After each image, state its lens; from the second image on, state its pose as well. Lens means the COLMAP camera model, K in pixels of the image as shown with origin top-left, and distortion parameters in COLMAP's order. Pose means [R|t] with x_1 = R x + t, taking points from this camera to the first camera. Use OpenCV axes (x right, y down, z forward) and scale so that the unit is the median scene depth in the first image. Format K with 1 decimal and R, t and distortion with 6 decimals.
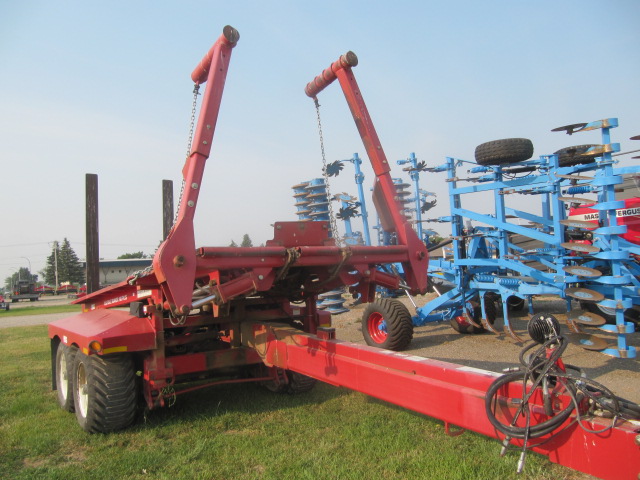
lens RADIAL K [[523.1, 0, 318.3], [0, 523.1, 237.7], [0, 0, 1]] dist [-0.042932, 0.005493]
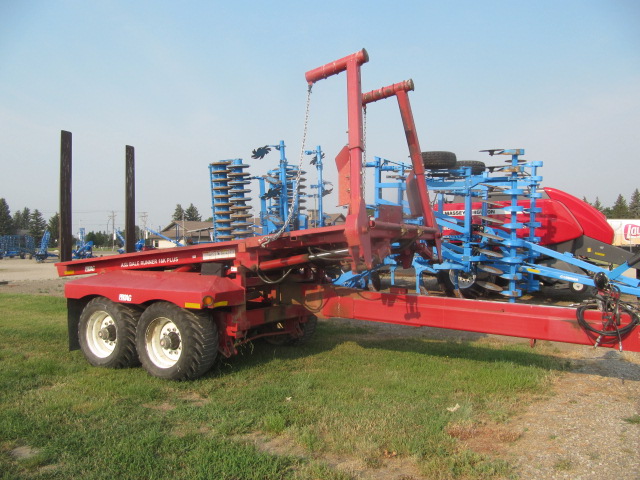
lens RADIAL K [[523.1, 0, 318.3], [0, 523.1, 237.7], [0, 0, 1]] dist [-0.042932, 0.005493]
pose [[0.901933, 0.053921, 0.428496, -0.485026], [-0.070645, 0.997231, 0.023209, 0.020518], [-0.426059, -0.051204, 0.903245, -0.080088]]
